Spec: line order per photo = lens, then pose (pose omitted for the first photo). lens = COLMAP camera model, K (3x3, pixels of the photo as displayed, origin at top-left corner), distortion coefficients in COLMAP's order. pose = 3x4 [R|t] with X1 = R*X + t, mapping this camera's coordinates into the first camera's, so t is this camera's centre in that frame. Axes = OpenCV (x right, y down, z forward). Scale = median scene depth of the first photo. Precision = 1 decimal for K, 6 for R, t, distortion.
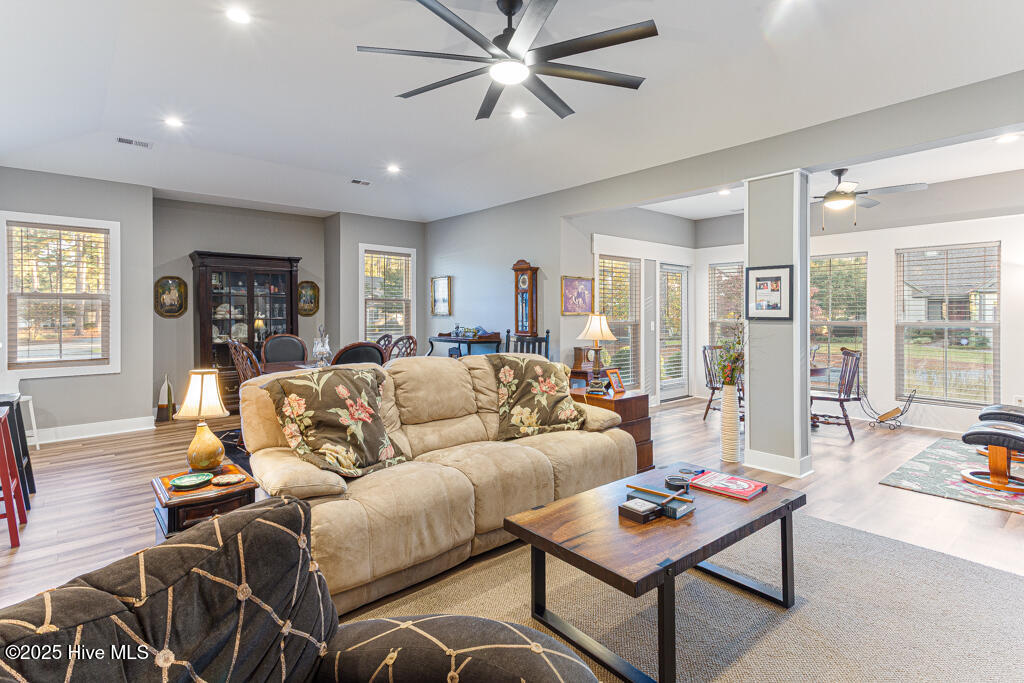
lens RADIAL K [[509.6, 0, 510.0], [0, 509.6, 319.1], [0, 0, 1]] dist [0.030530, 0.000396]
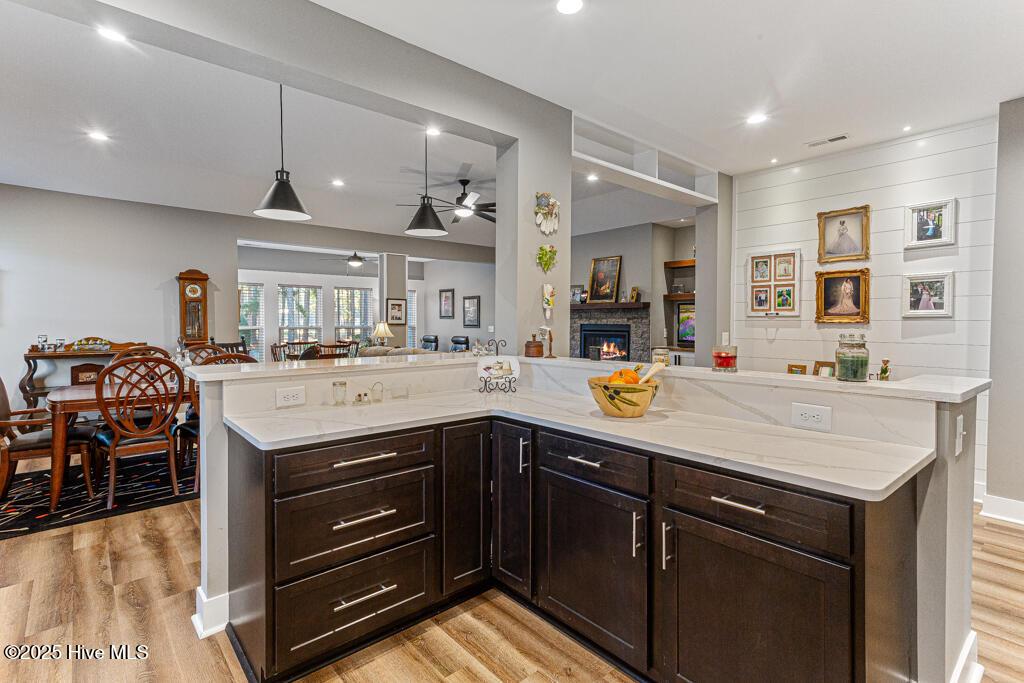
lens RADIAL K [[493.2, 0, 504.4], [0, 493.2, 333.2], [0, 0, 1]] dist [0.028604, 0.000830]
pose [[0.016068, -0.023283, 0.999600, -0.957232], [0.010695, 0.999676, 0.023113, -0.004072], [-0.999814, 0.010320, 0.016312, 0.358210]]
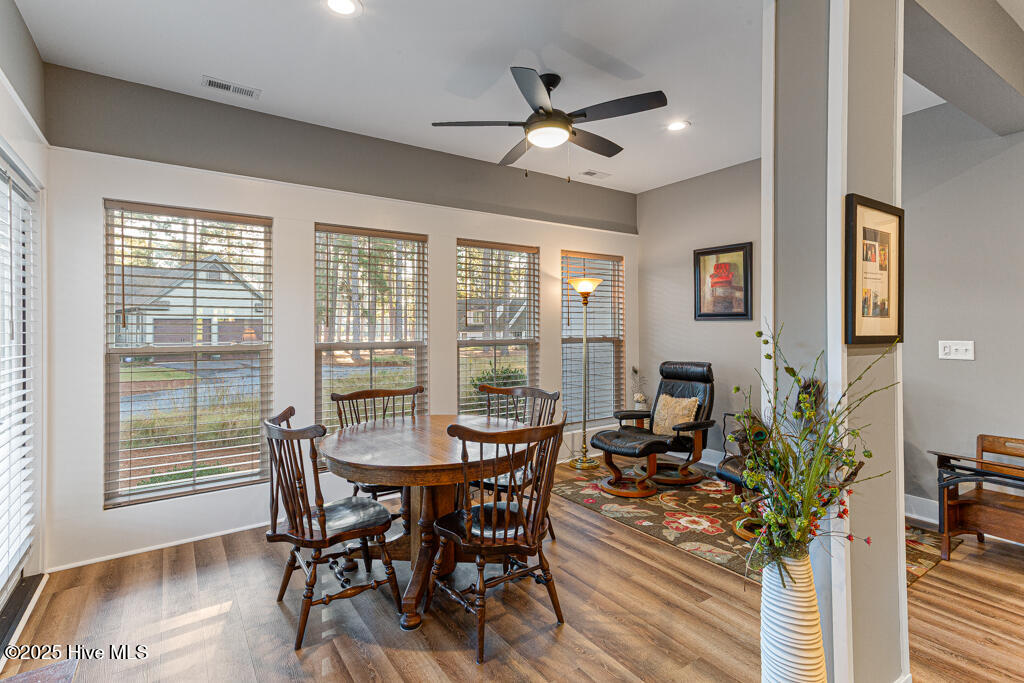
lens RADIAL K [[500.1, 0, 512.8], [0, 500.1, 324.5], [0, 0, 1]] dist [0.024882, 0.000073]
pose [[0.117869, 0.007289, 0.993002, 0.065867], [0.014603, 0.999852, -0.009072, -0.008837], [-0.992922, 0.015570, 0.117745, 0.809262]]
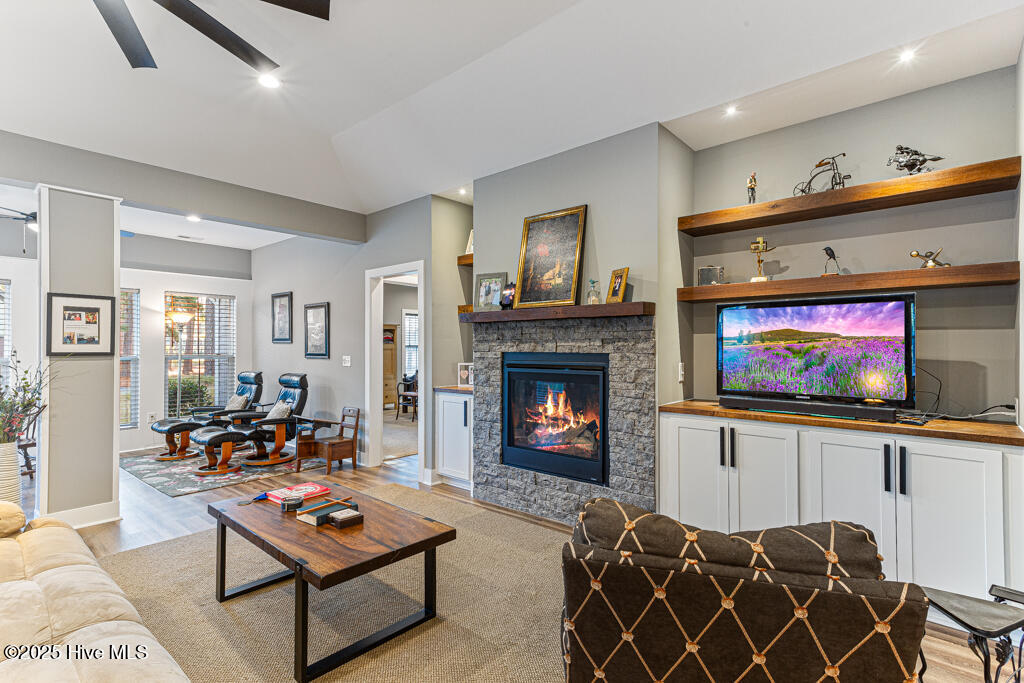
lens RADIAL K [[503.3, 0, 498.4], [0, 503.3, 344.3], [0, 0, 1]] dist [0.036562, 0.000687]
pose [[-0.110514, 0.007203, 0.993849, -0.302470], [0.011824, 0.999913, -0.005932, -0.002575], [-0.993804, 0.011096, -0.110589, 0.255229]]
